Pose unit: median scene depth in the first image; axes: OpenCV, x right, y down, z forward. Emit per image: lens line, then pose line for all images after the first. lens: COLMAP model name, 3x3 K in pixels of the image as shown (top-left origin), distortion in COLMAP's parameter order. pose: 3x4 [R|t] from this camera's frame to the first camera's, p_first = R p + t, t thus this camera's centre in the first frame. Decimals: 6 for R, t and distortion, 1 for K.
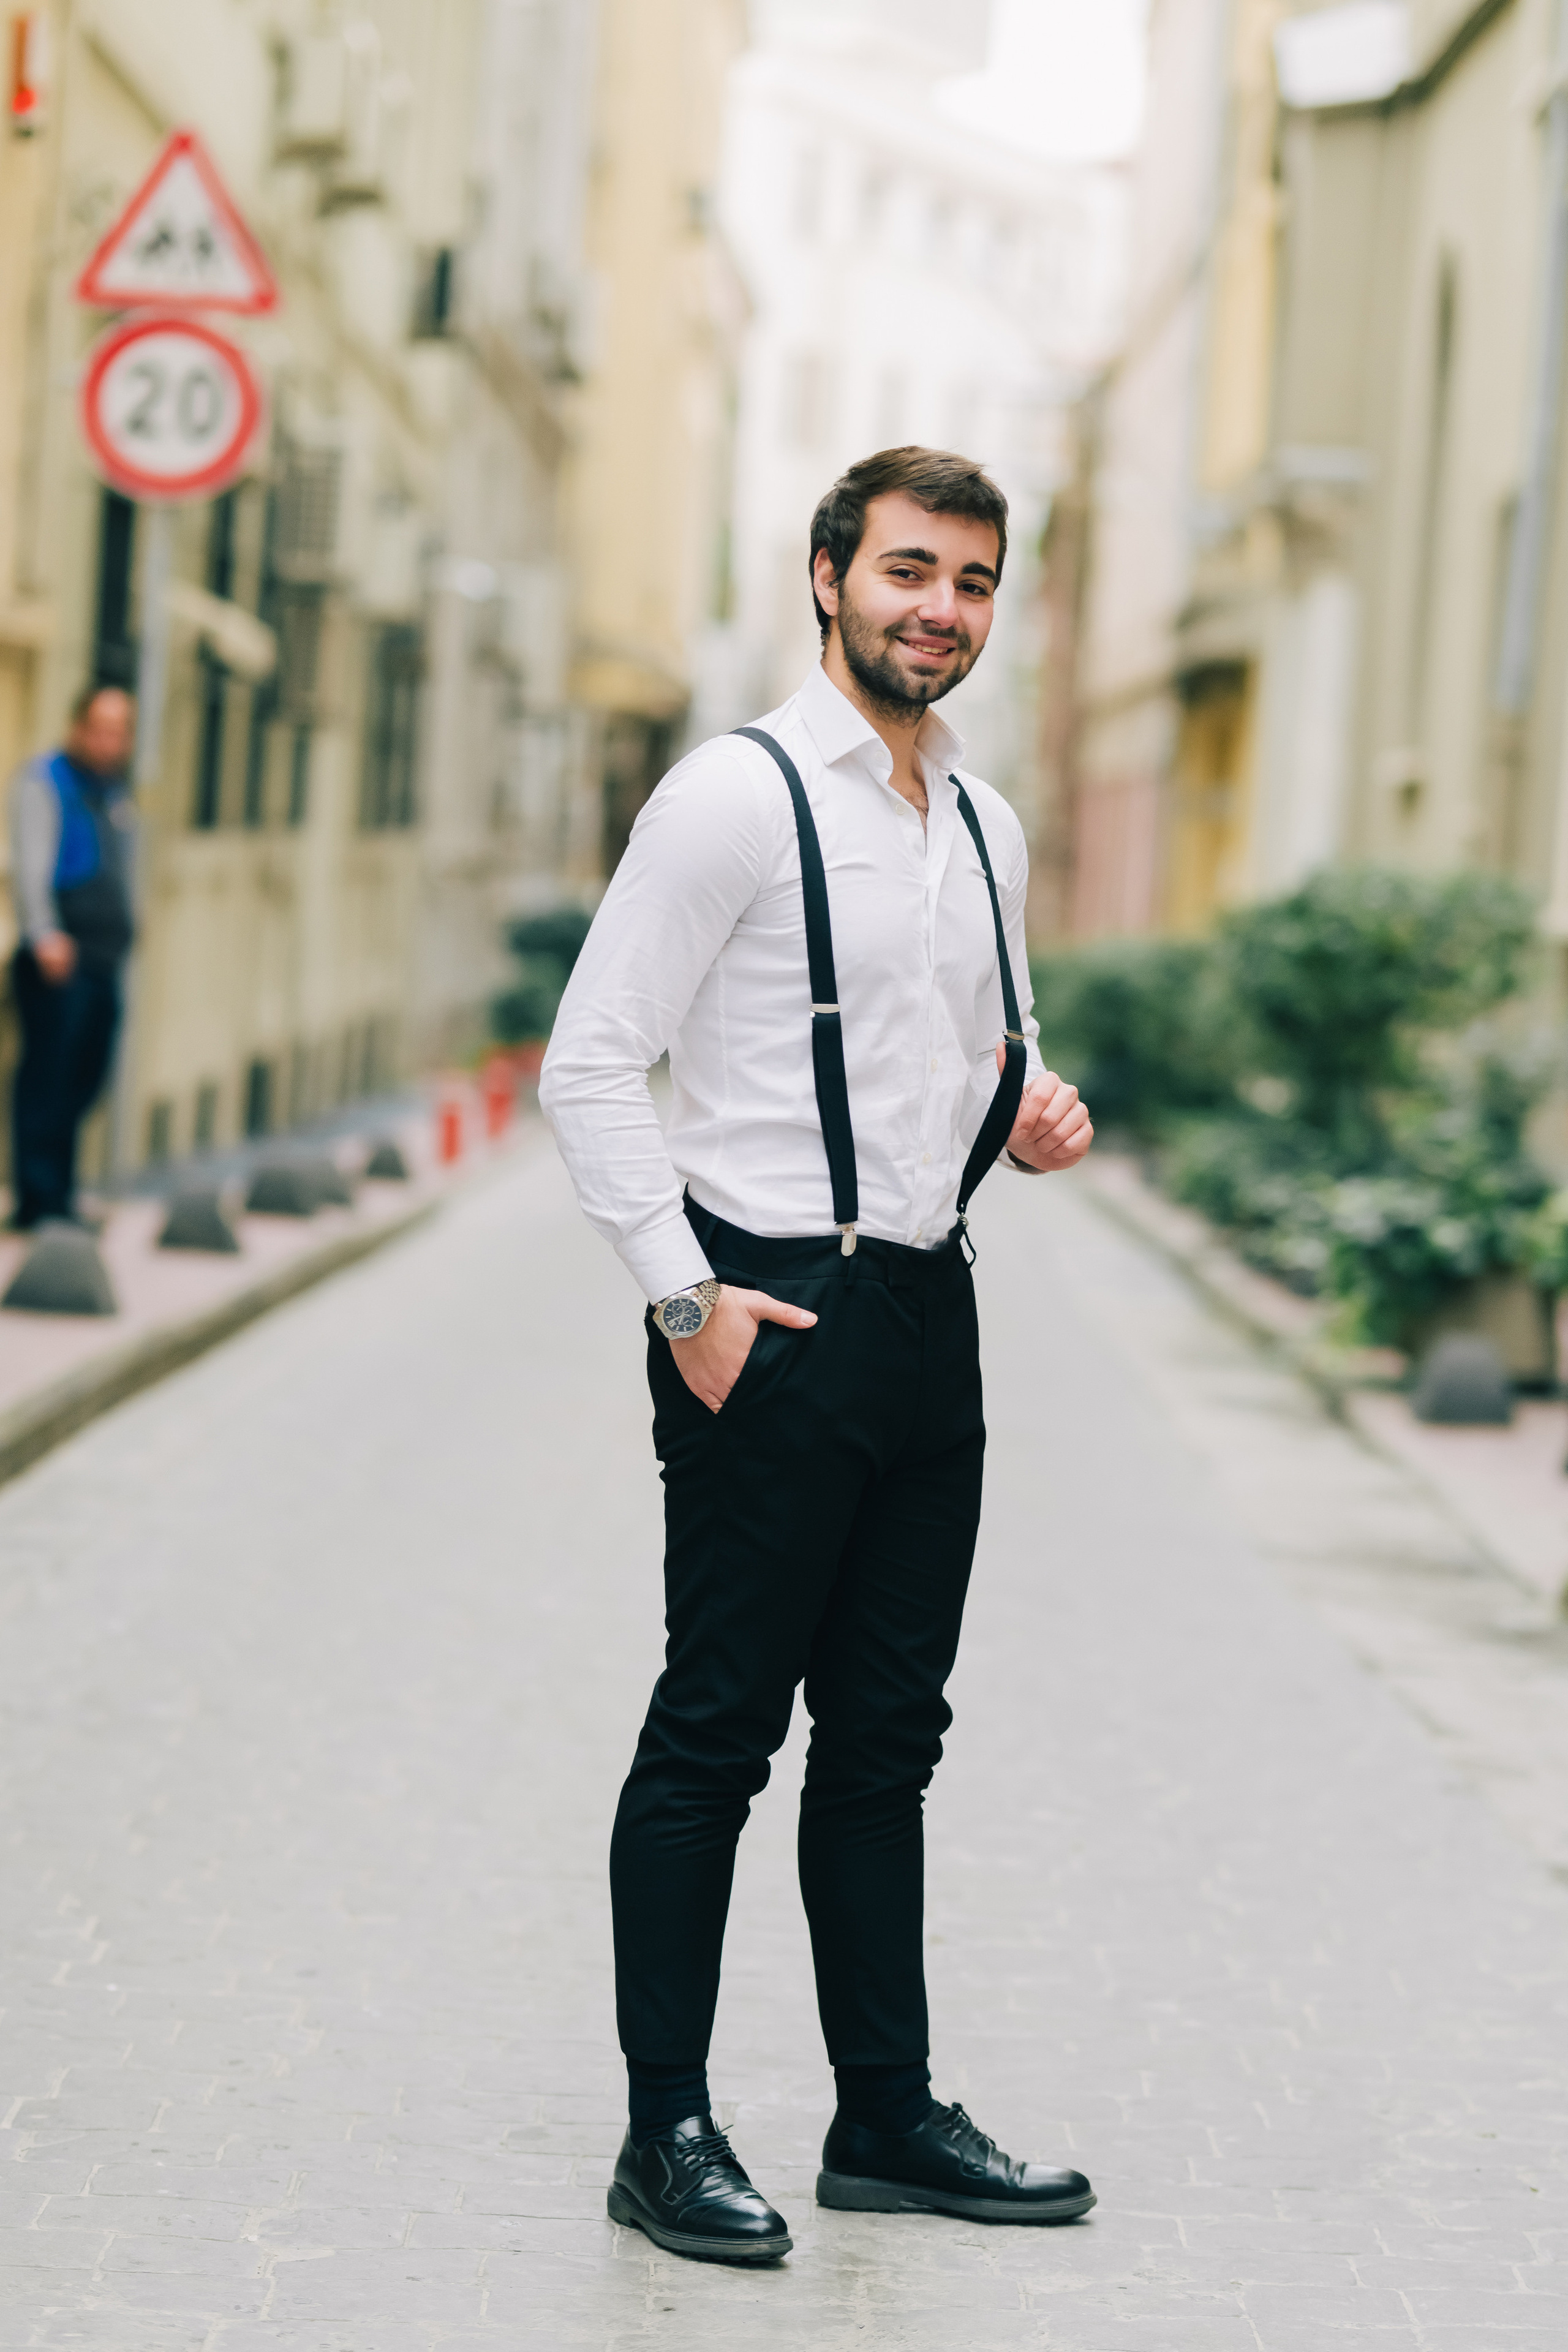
lens RADIAL K [[5944.9, 0, 784.0], [0, 5944.9, 1176.0], [0, 0, 1]] dist [-0.064952, -0.392024]
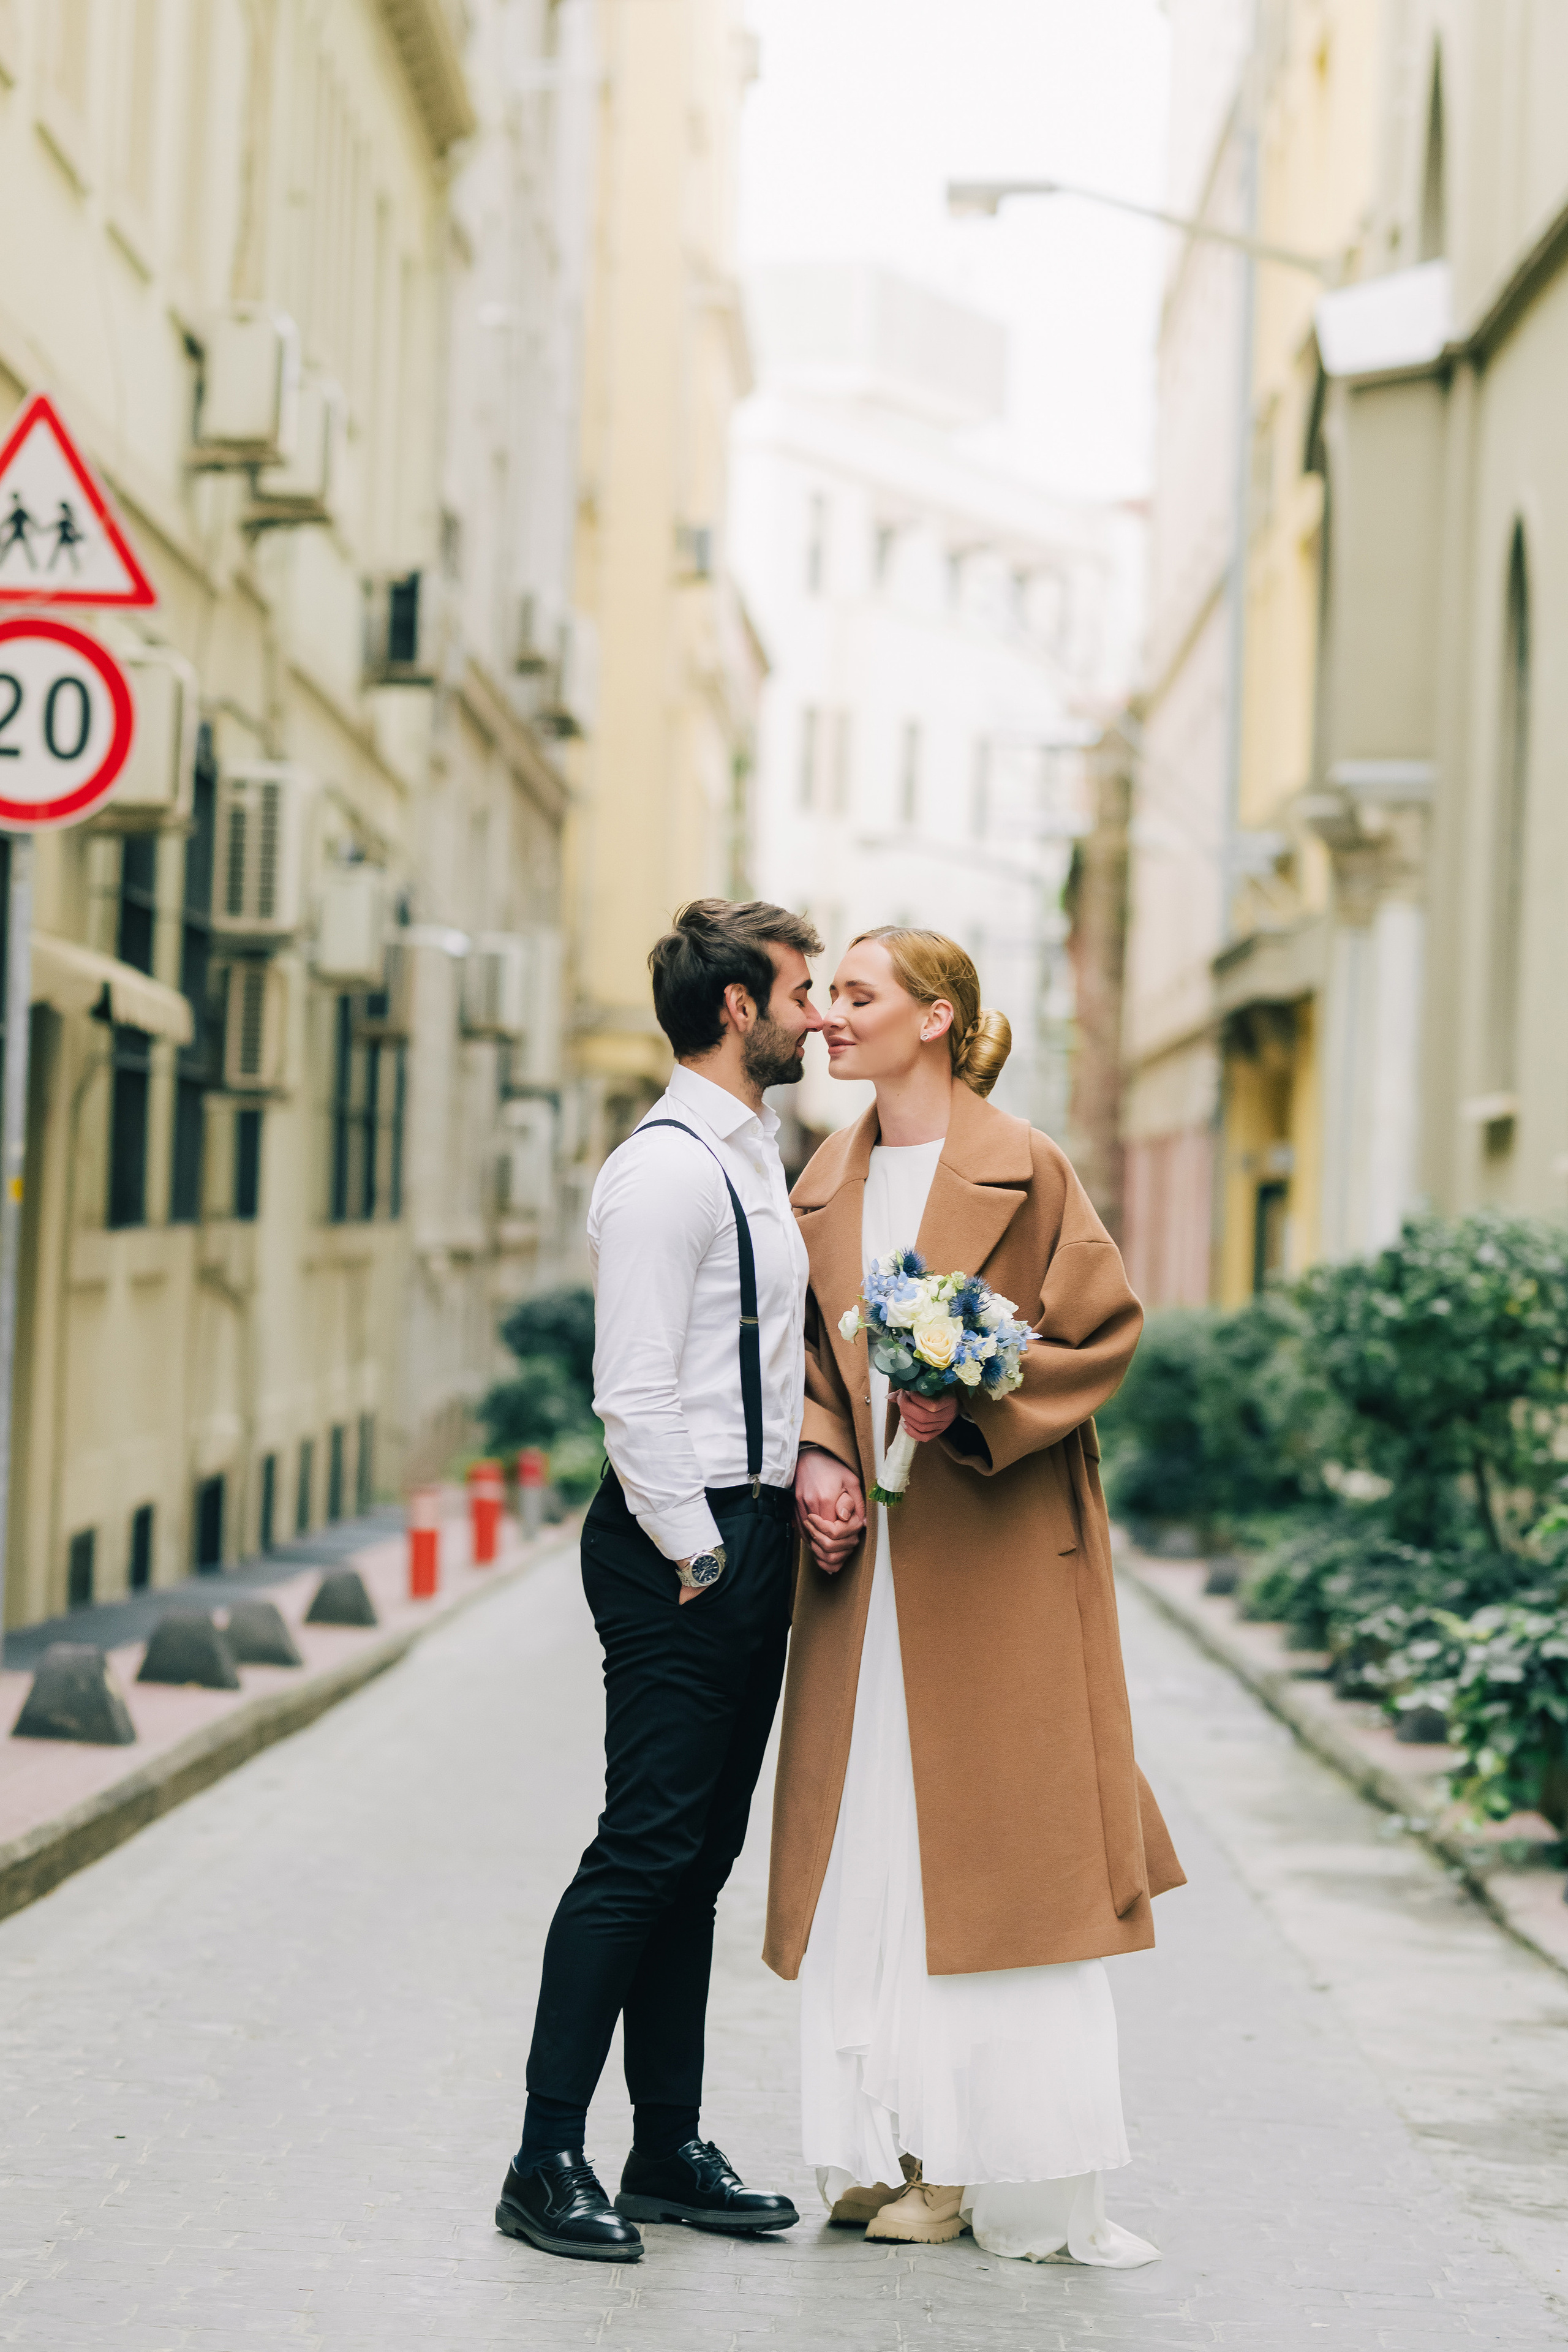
lens RADIAL K [[5944.9, 0, 784.0], [0, 5944.9, 1176.0], [0, 0, 1]] dist [-0.064952, -0.392024]
pose [[0.999405, -0.033823, -0.006741, 0.004357], [0.033331, 0.997444, -0.063204, -0.005499], [0.008861, 0.062942, 0.997978, 0.105911]]
